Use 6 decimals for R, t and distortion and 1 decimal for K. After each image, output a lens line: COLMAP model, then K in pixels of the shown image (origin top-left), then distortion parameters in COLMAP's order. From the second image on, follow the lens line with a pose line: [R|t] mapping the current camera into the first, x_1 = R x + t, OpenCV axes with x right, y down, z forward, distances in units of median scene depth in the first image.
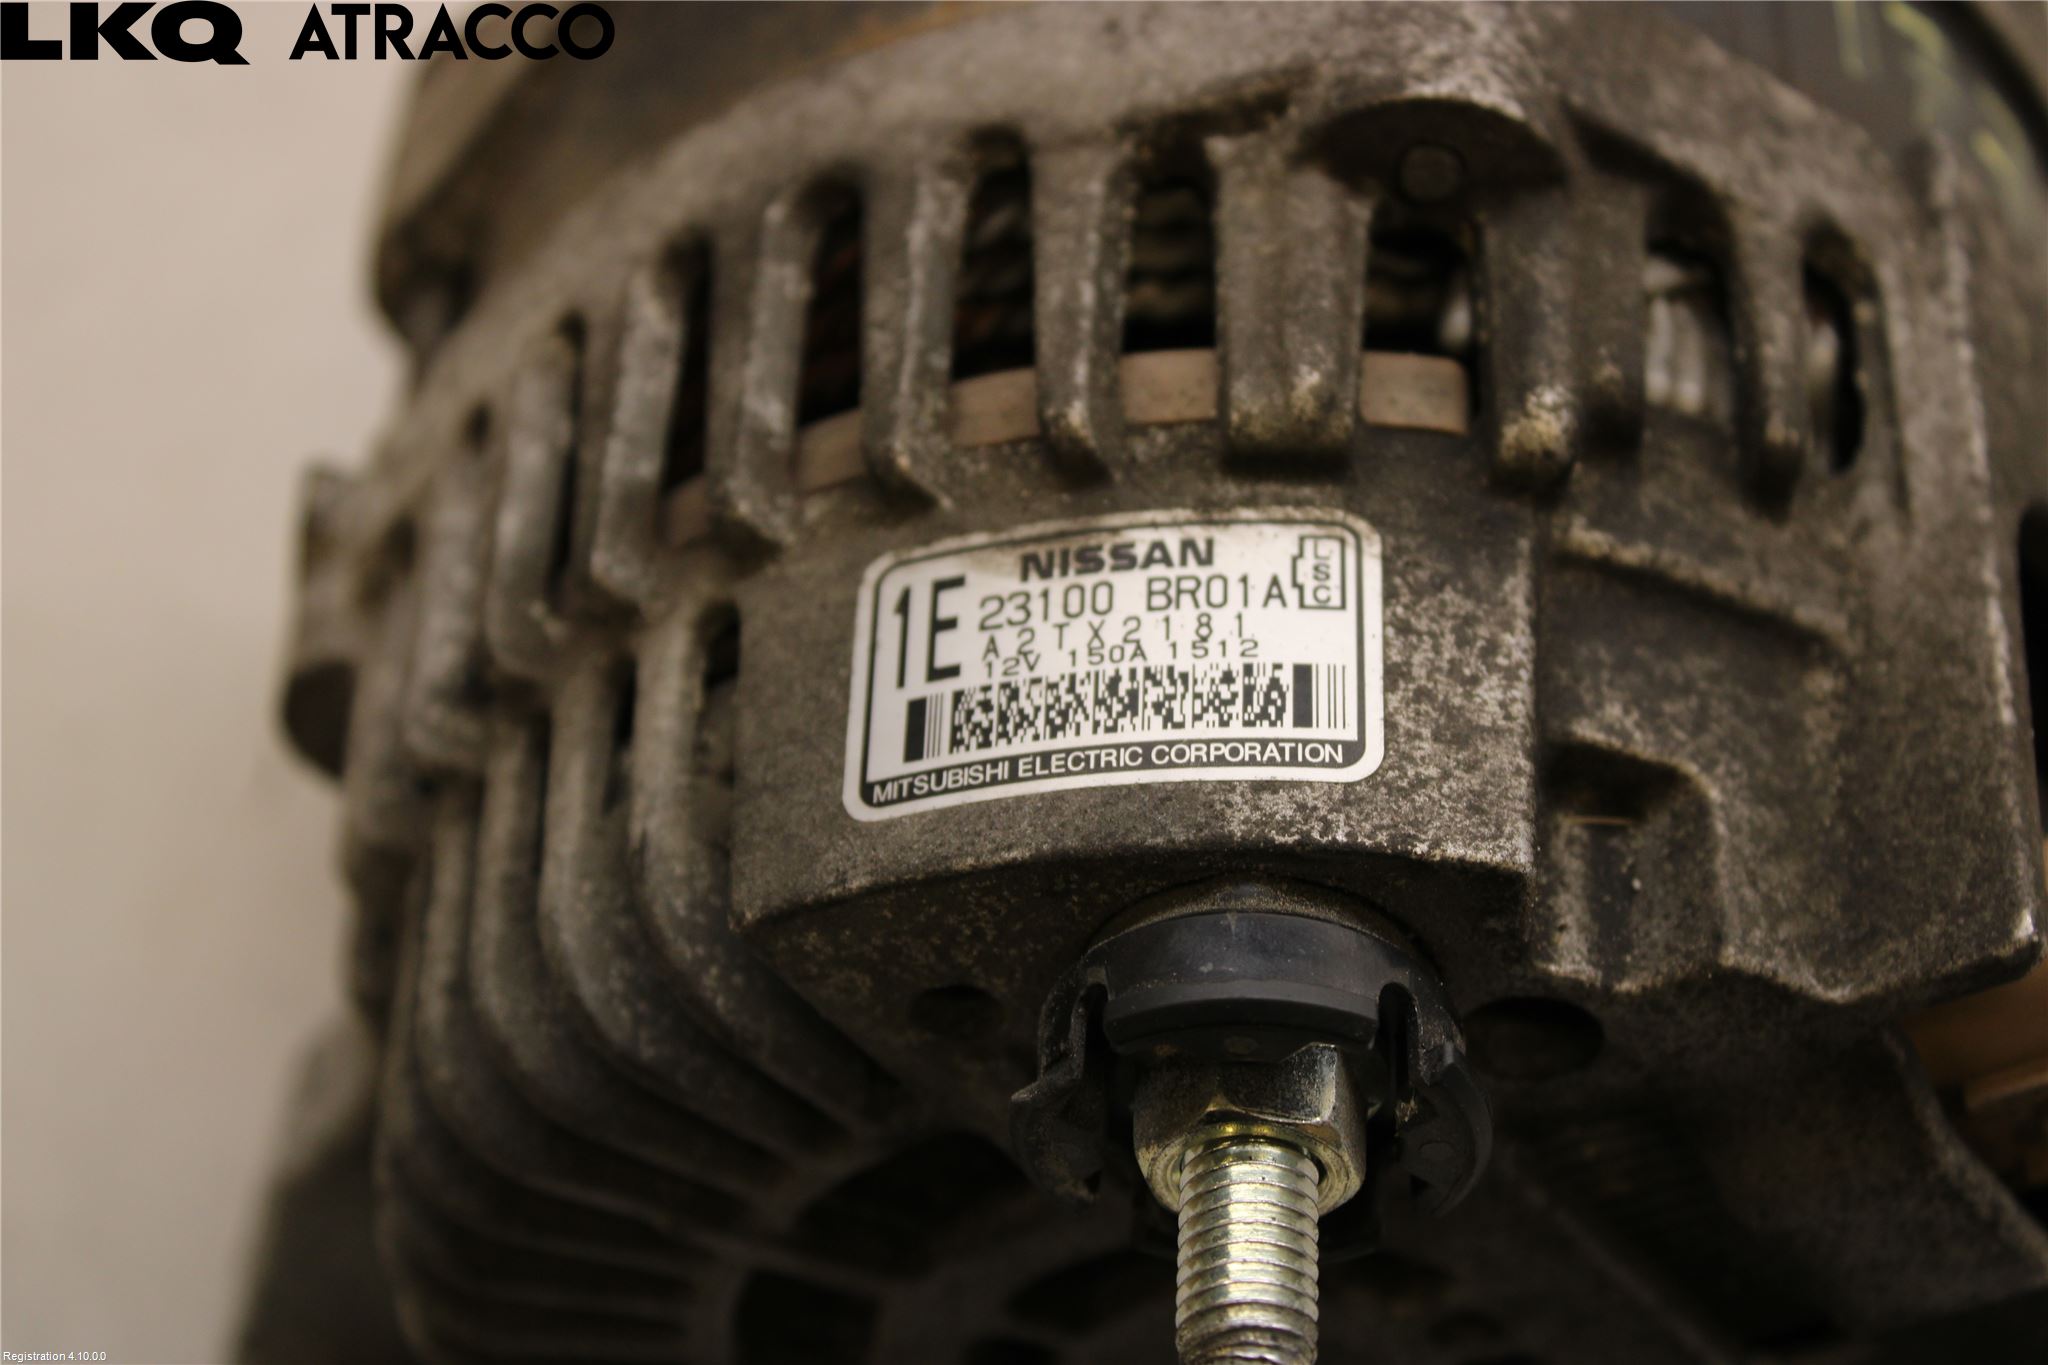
lens RADIAL K [[3921.3, 0, 1024.0], [0, 3921.3, 682.5], [0, 0, 1]] dist [0.035838, 0.032786]
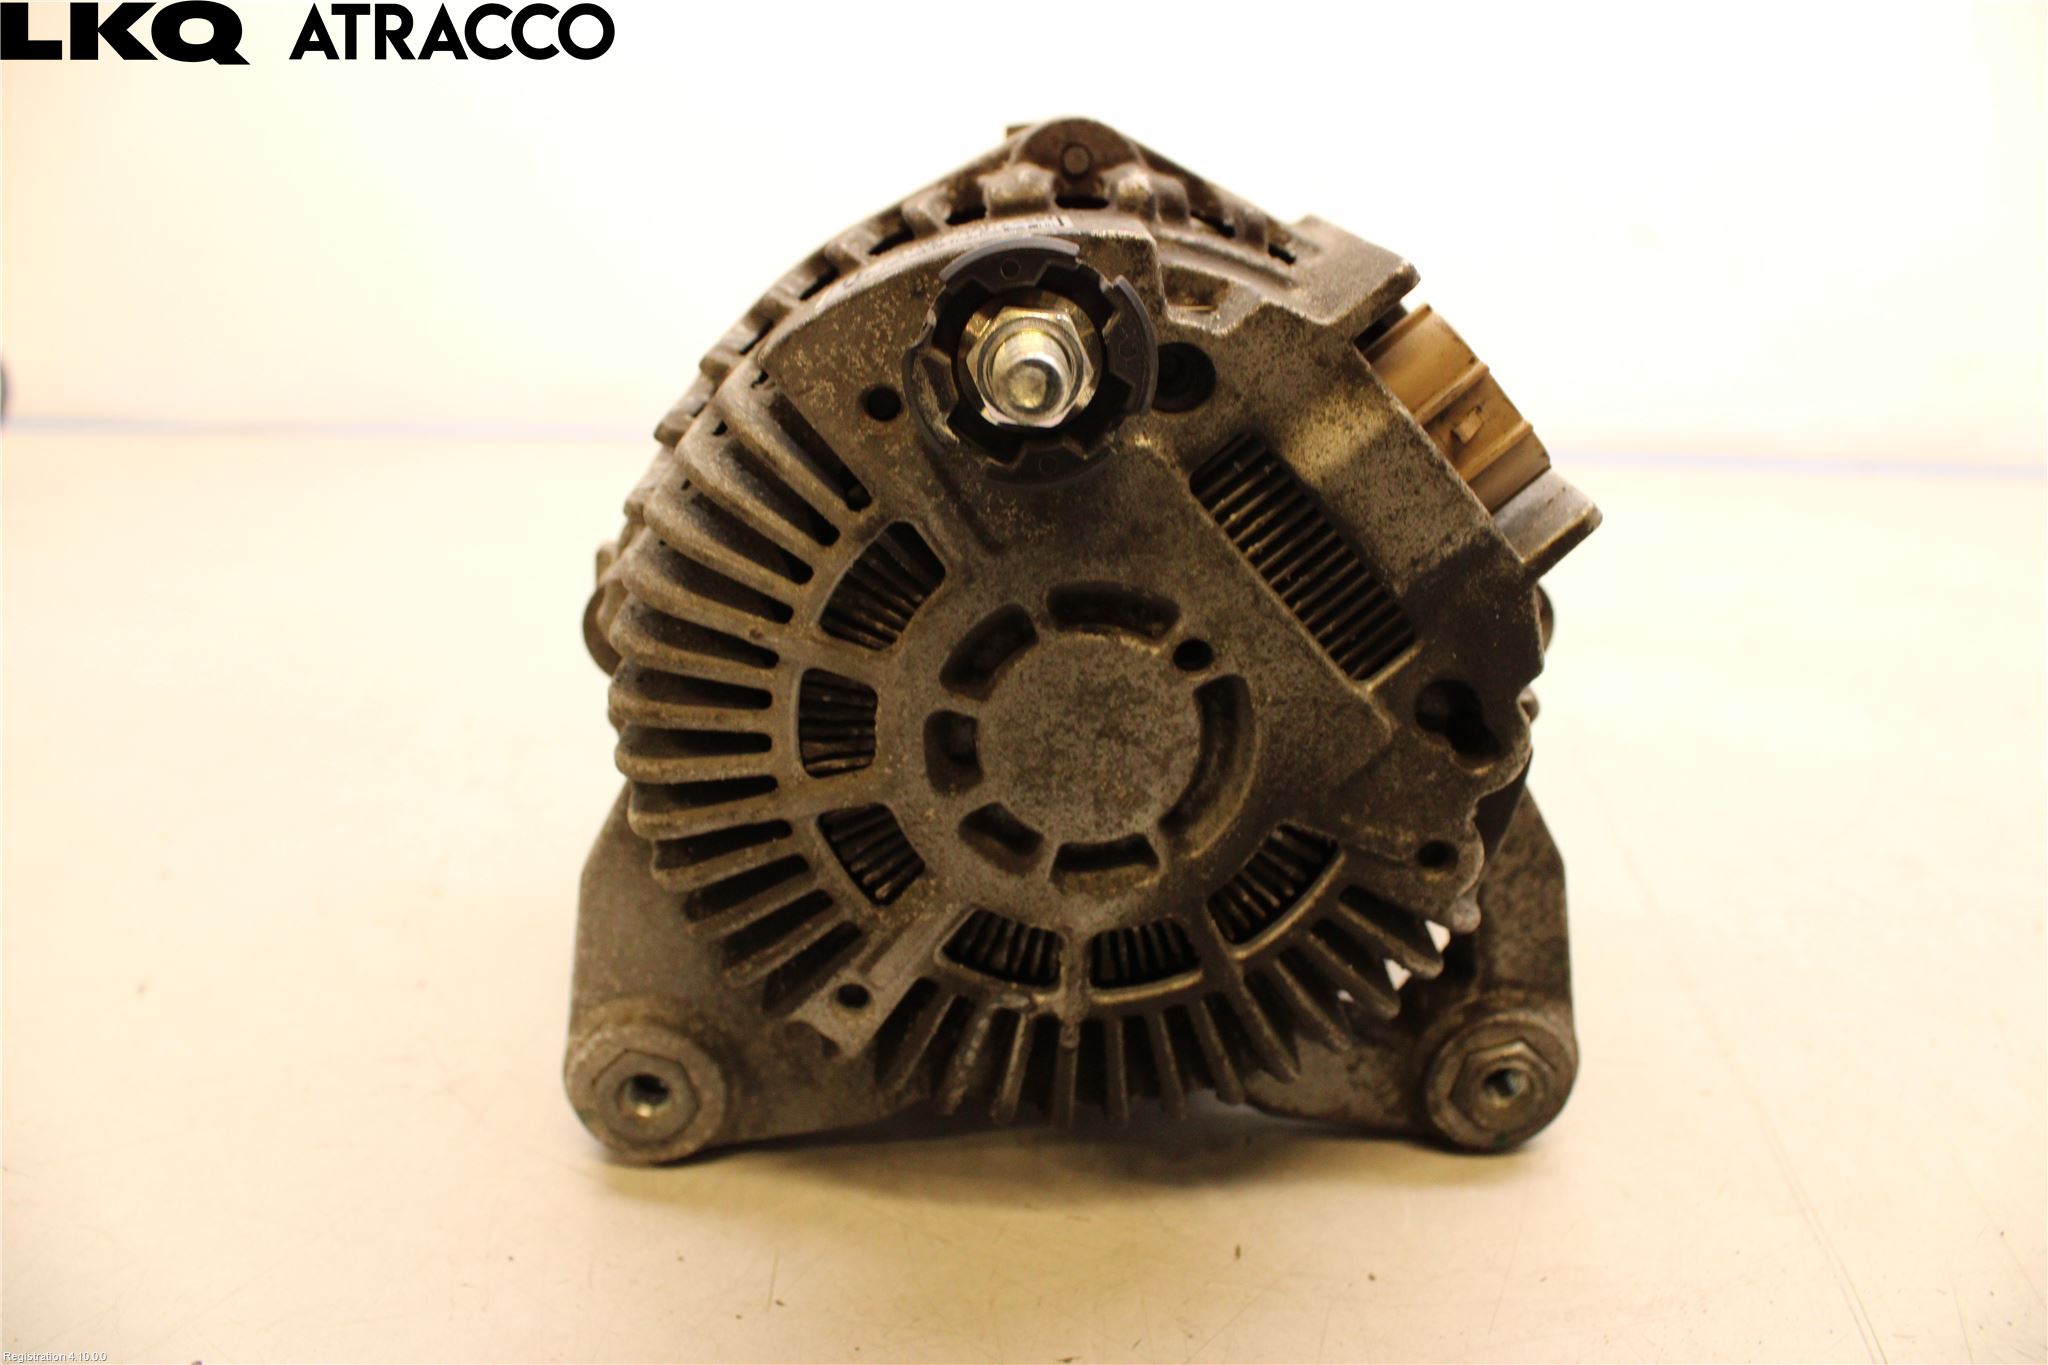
lens RADIAL K [[1619.1, 0, 1024.0], [0, 1619.1, 682.5], [0, 0, 1]] dist [-0.145236, 0.001259]
pose [[0.992309, -0.121487, 0.023764, 0.016963], [0.115826, 0.843464, -0.524550, 0.612256], [0.043682, 0.523268, 0.851048, 0.399090]]
